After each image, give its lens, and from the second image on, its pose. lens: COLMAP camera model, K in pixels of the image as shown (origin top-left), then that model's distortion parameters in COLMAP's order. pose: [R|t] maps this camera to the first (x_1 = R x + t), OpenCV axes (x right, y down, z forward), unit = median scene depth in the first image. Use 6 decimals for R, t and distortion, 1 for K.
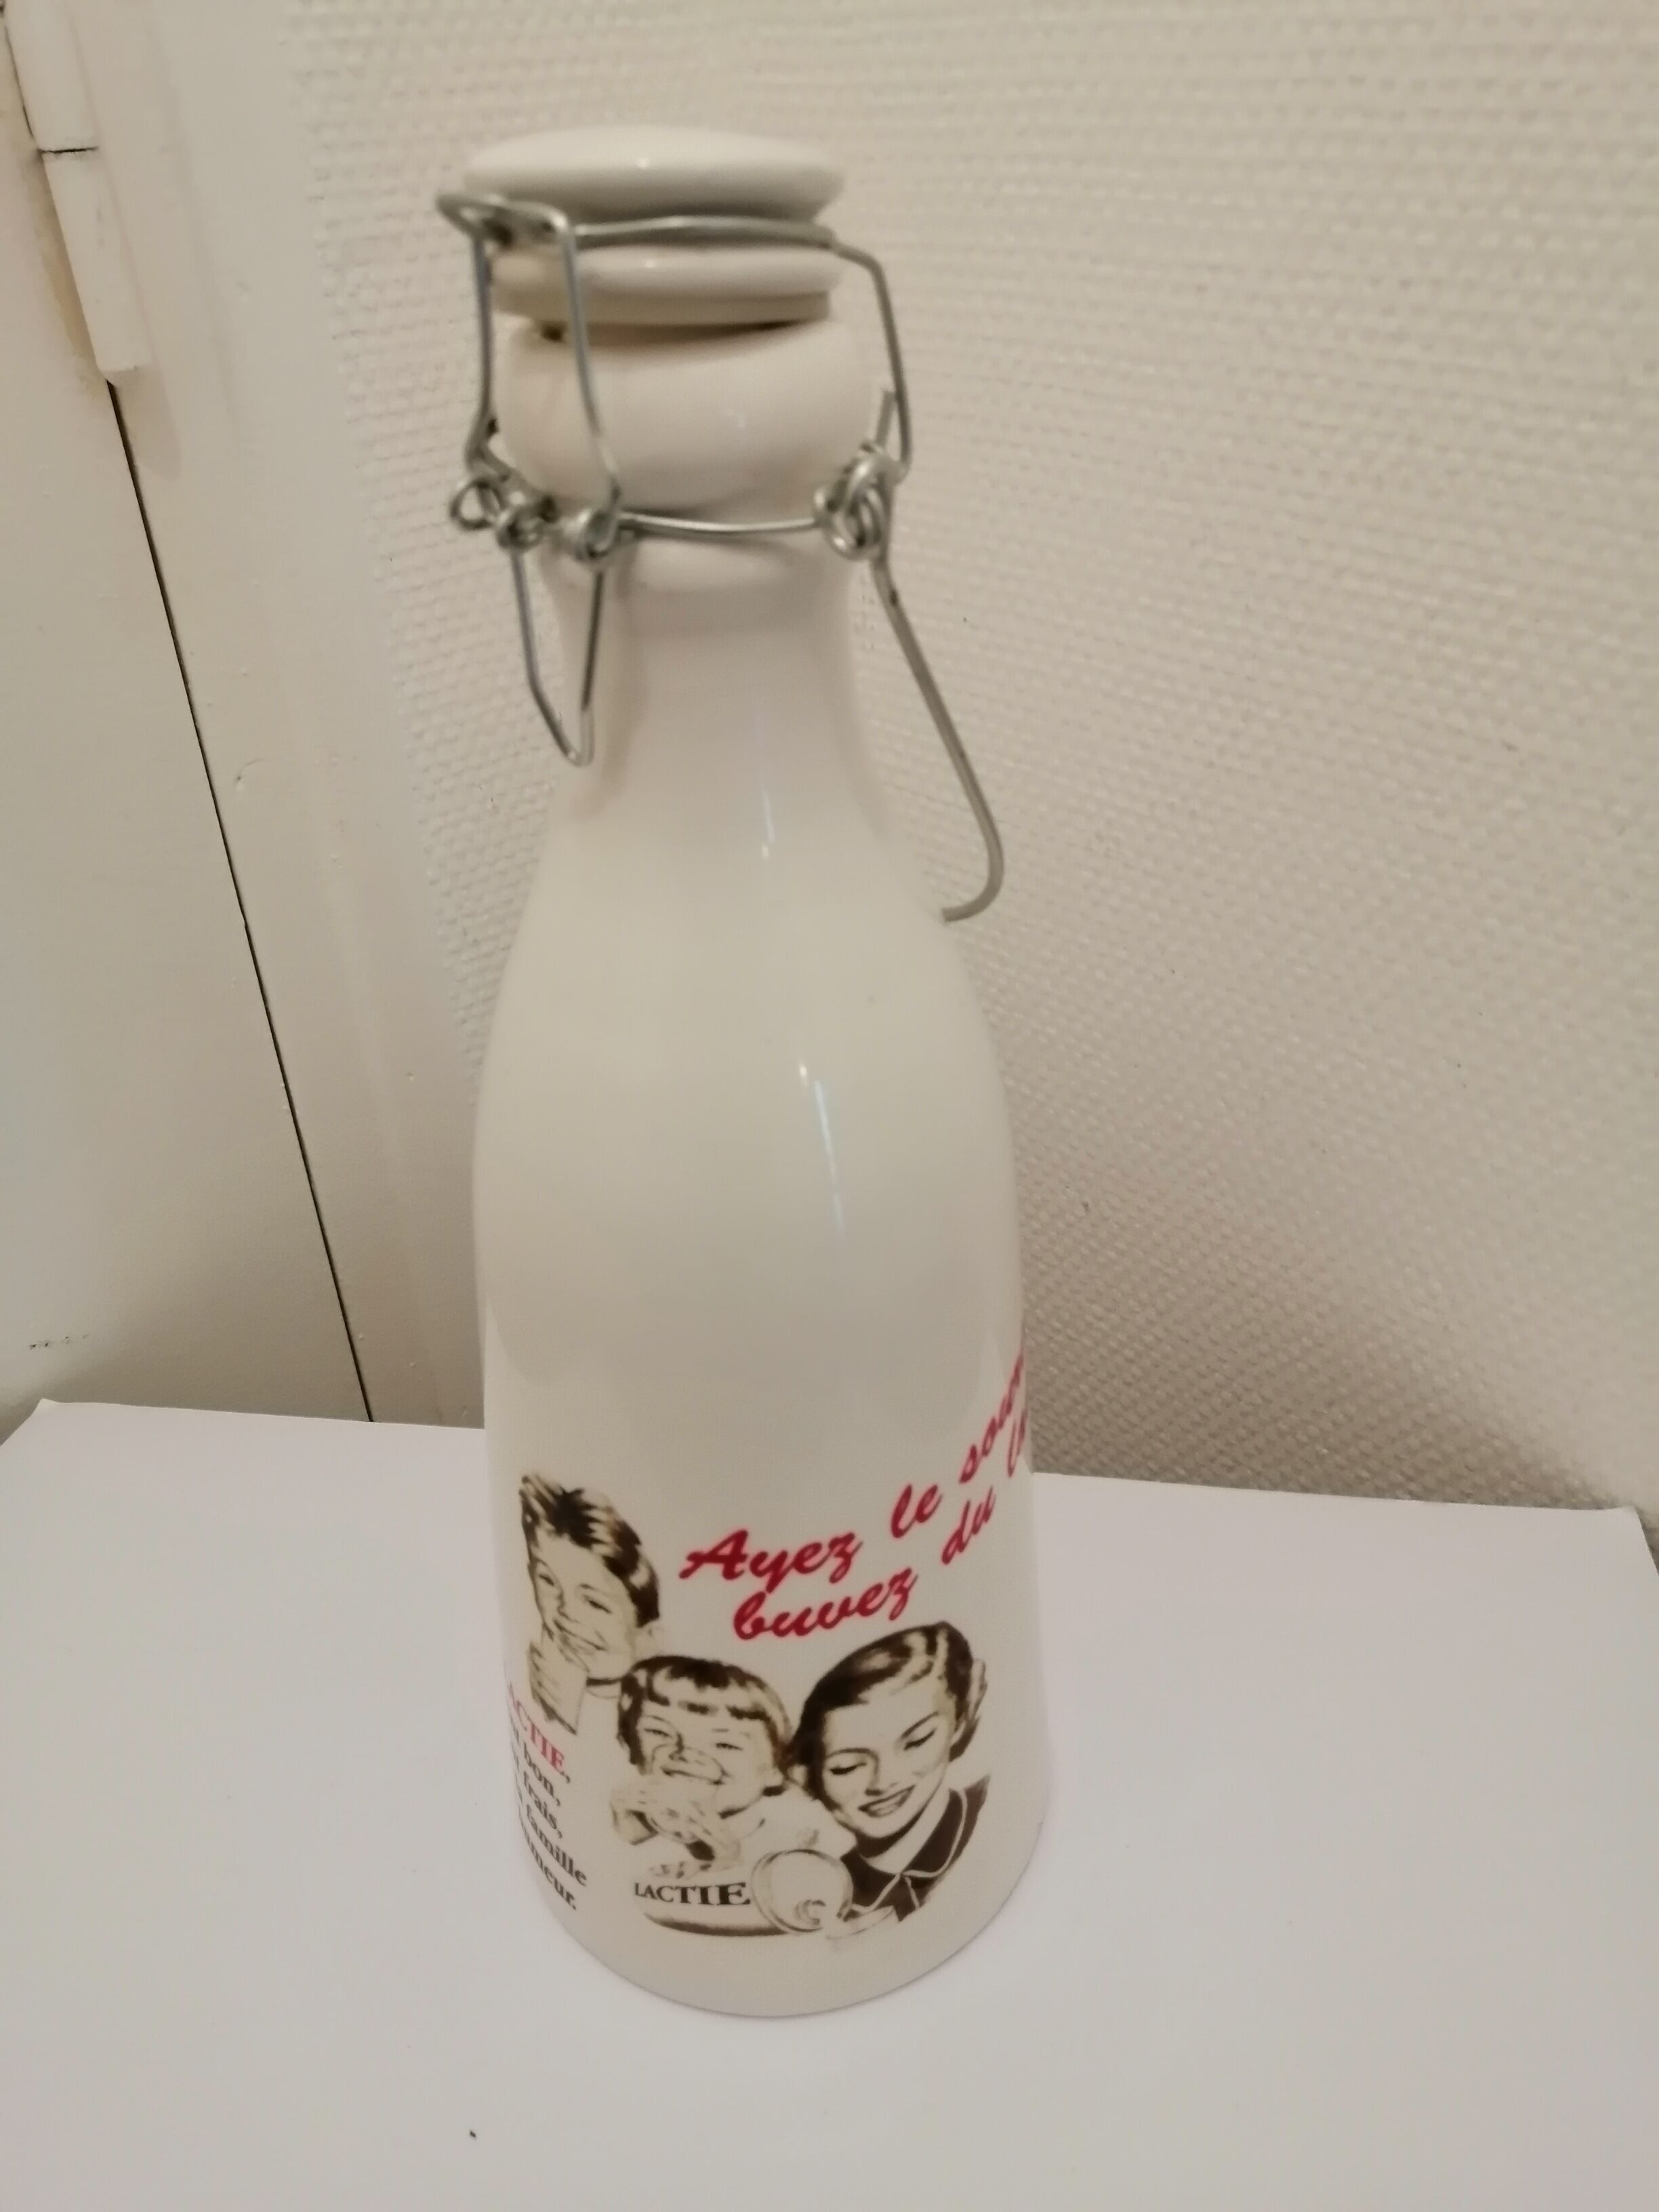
lens RADIAL K [[1706.2, 0, 880.9], [0, 1706.2, 1109.6], [0, 0, 1]] dist [-0.011759, 0.008510]
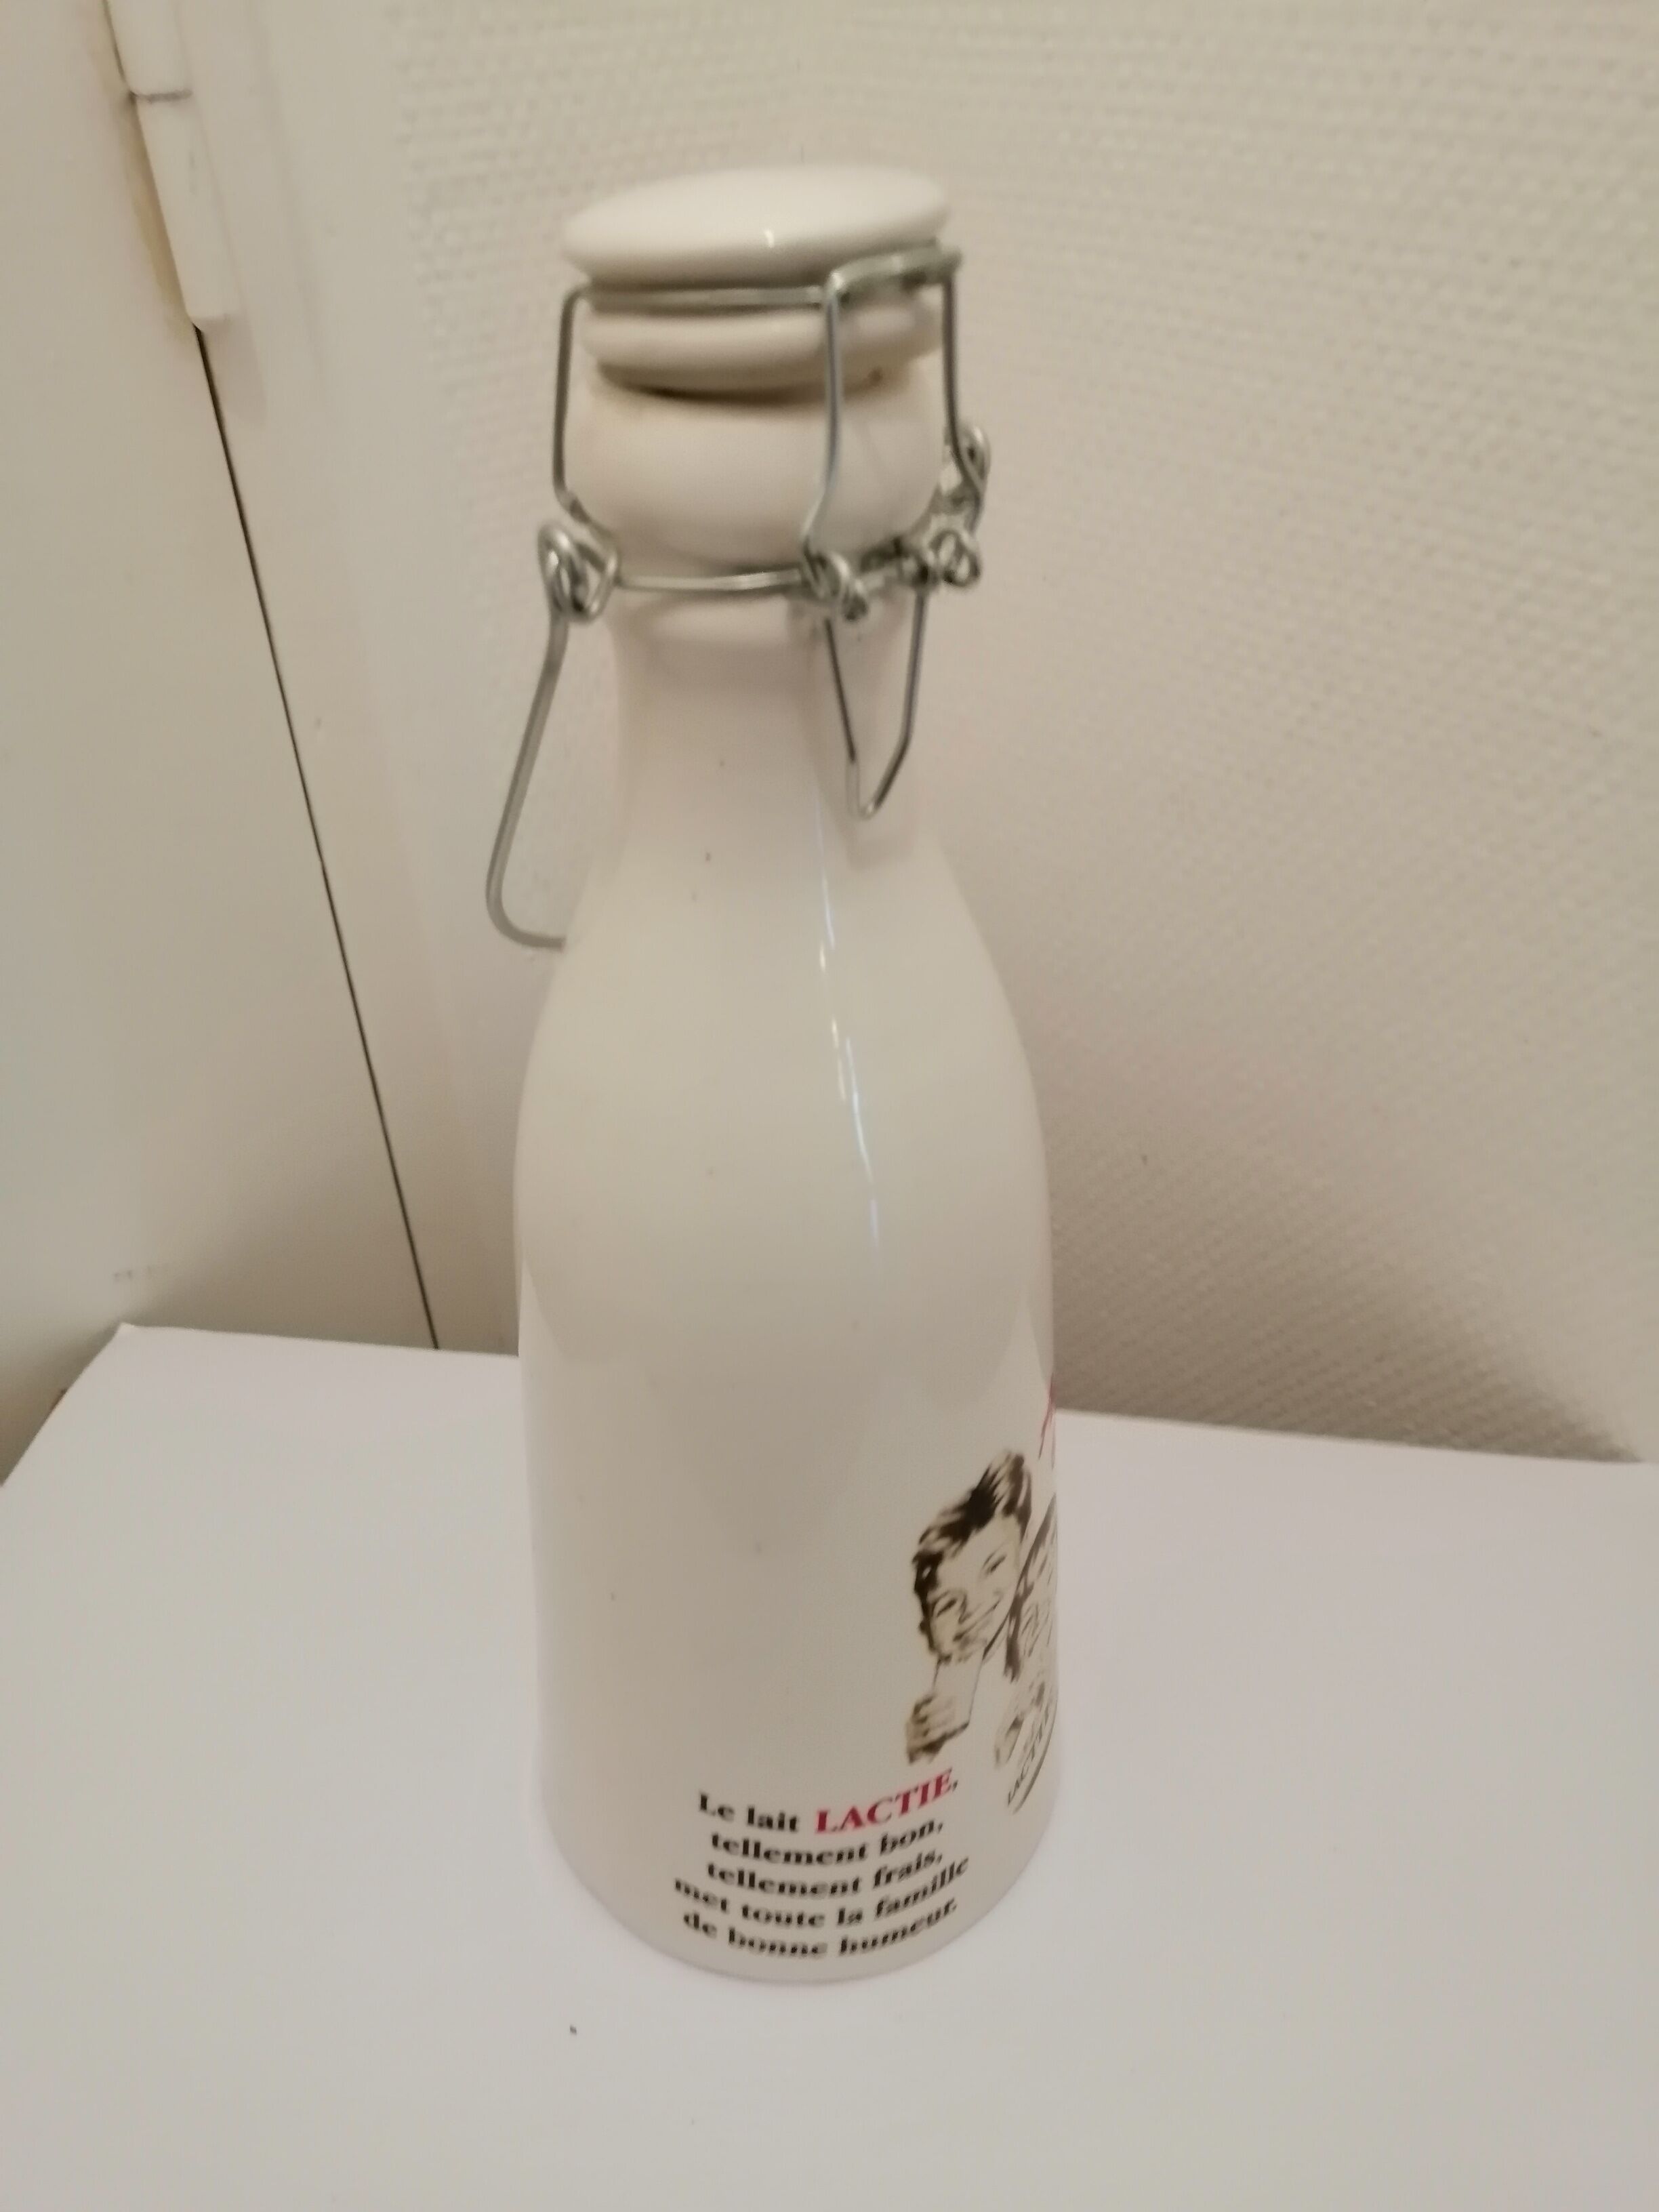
lens RADIAL K [[1706.2, 0, 880.9], [0, 1706.2, 1109.6], [0, 0, 1]] dist [-0.011759, 0.008510]
pose [[0.999826, 0.018543, -0.001900, -0.043779], [-0.018377, 0.997642, 0.066133, -0.045236], [0.003121, -0.066086, 0.997809, -0.020733]]
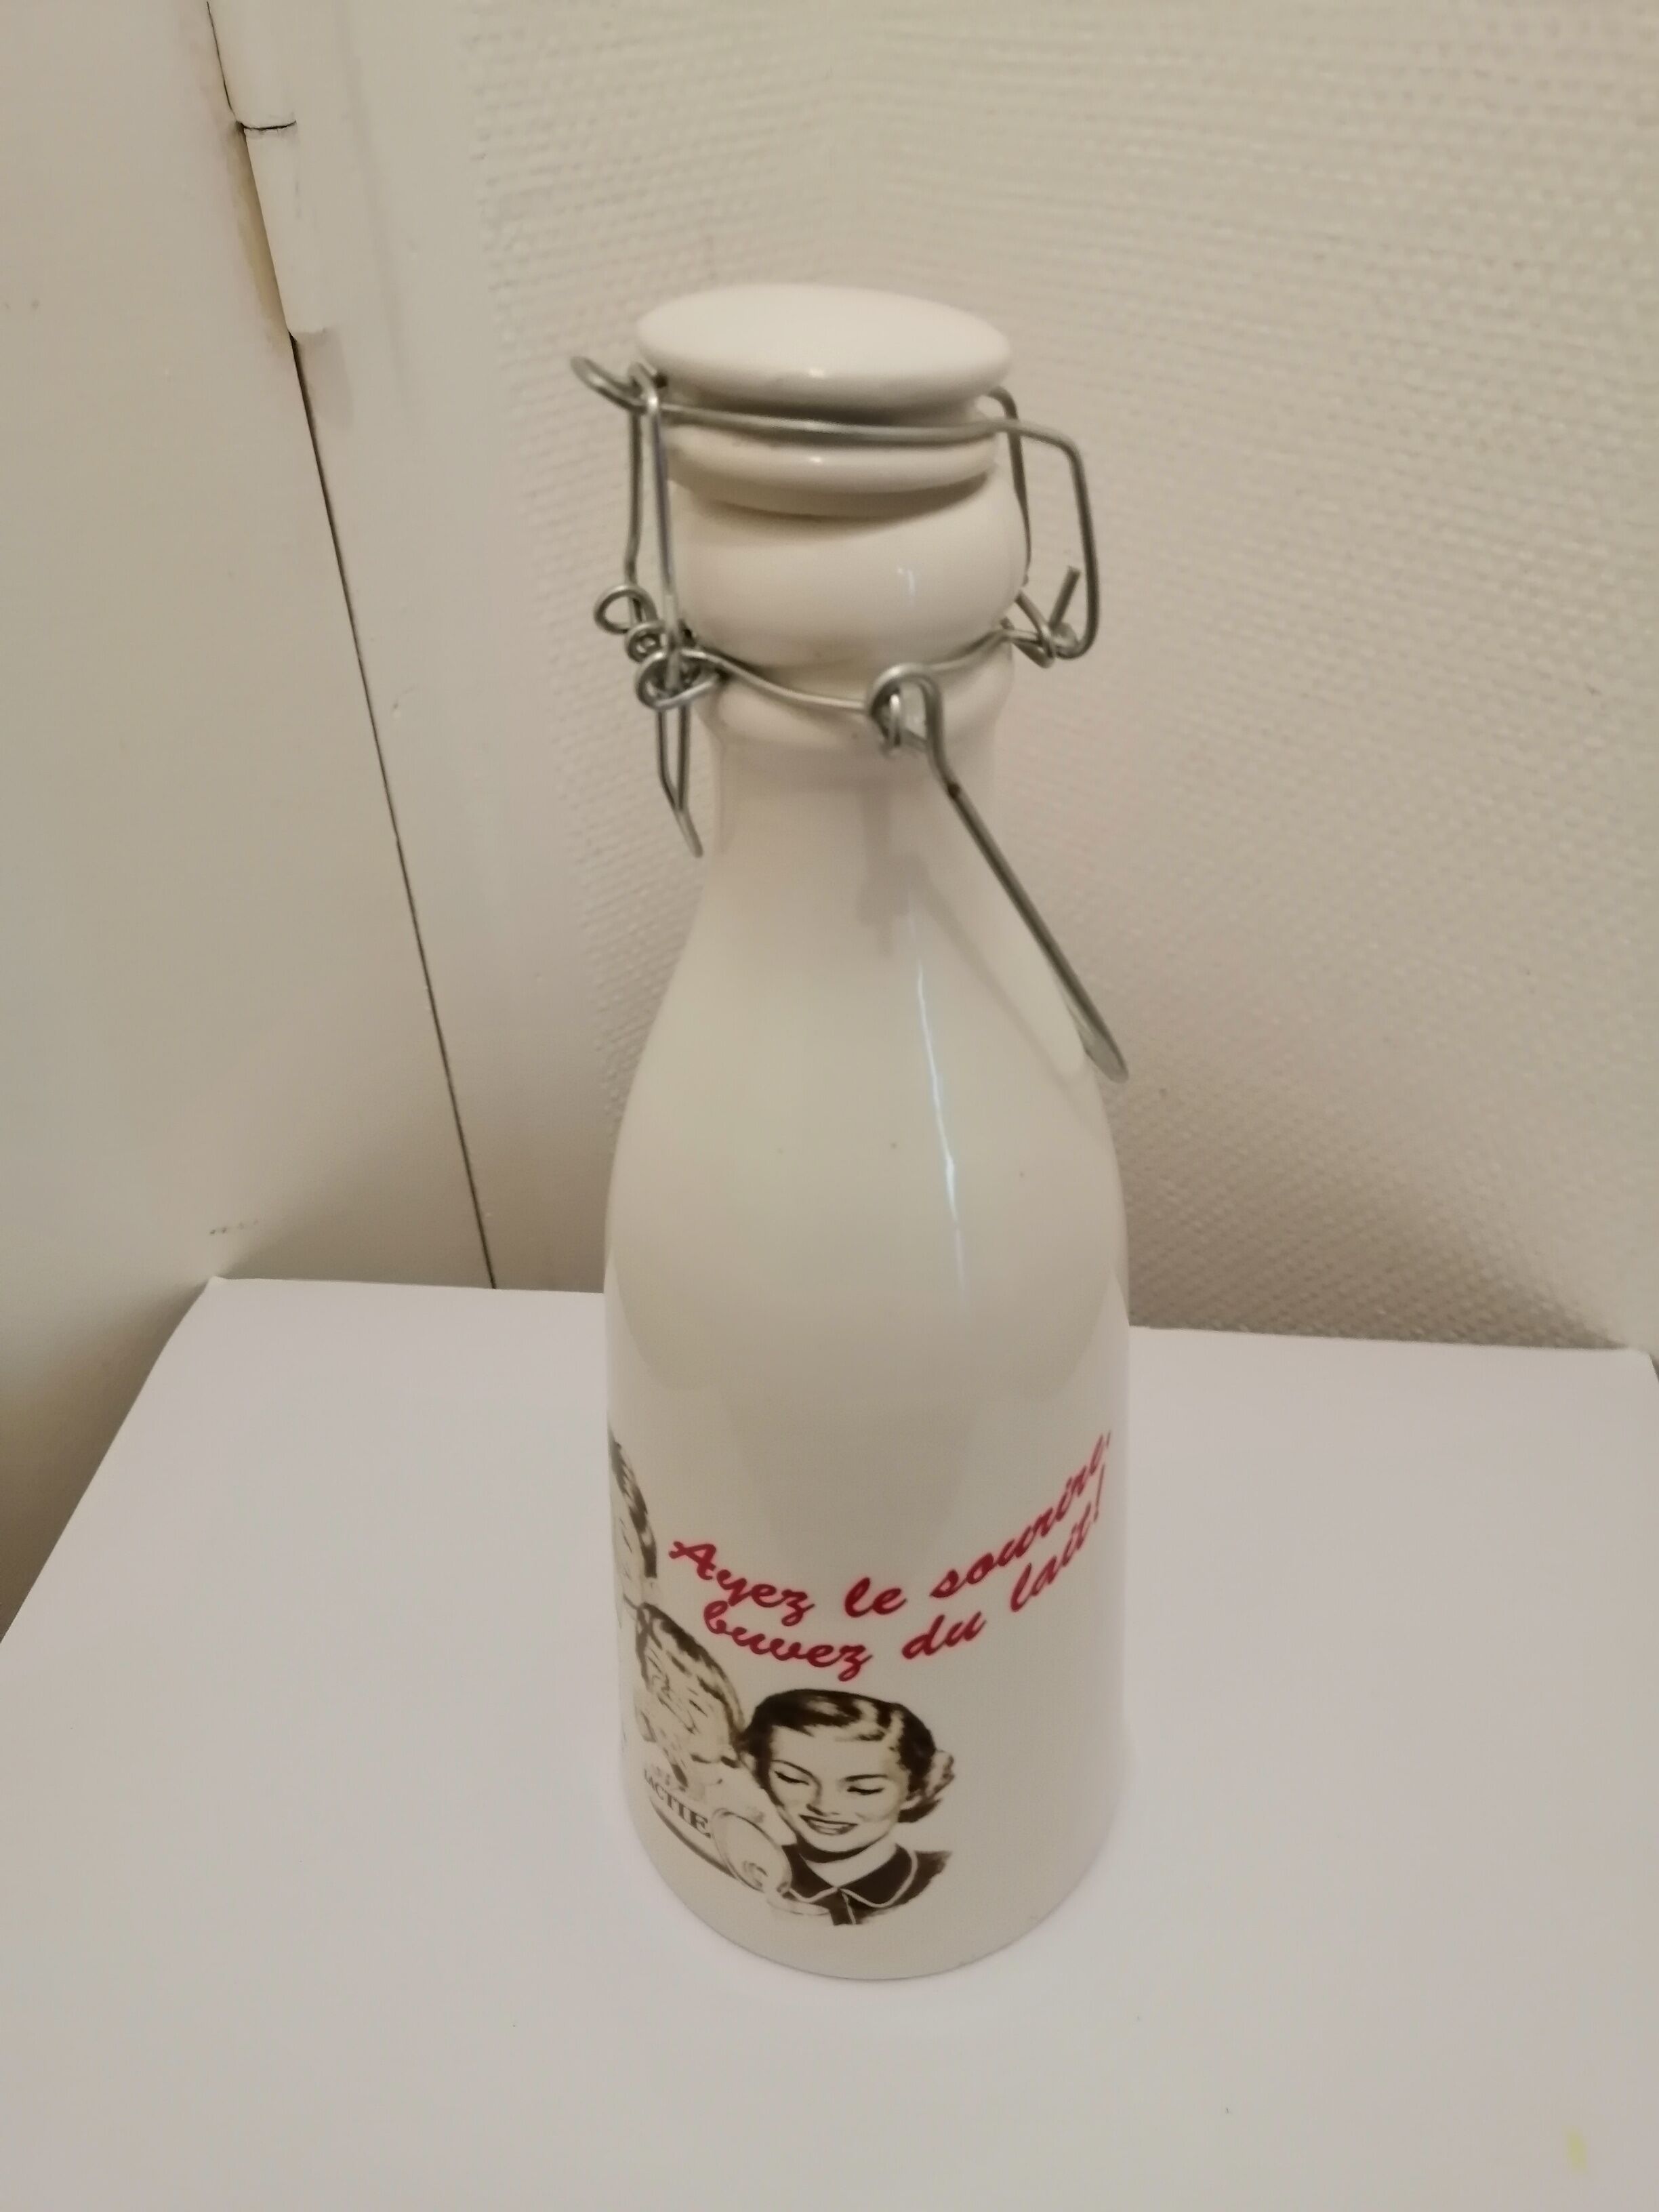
lens RADIAL K [[1732.5, 0, 829.5], [0, 1732.5, 1106.0], [0, 0, 1]] dist [-0.007179, 0.004883]
pose [[0.999840, -0.007981, 0.016021, -0.137493], [0.006529, 0.996040, 0.088668, -0.042444], [-0.016666, -0.088549, 0.995932, -0.129610]]
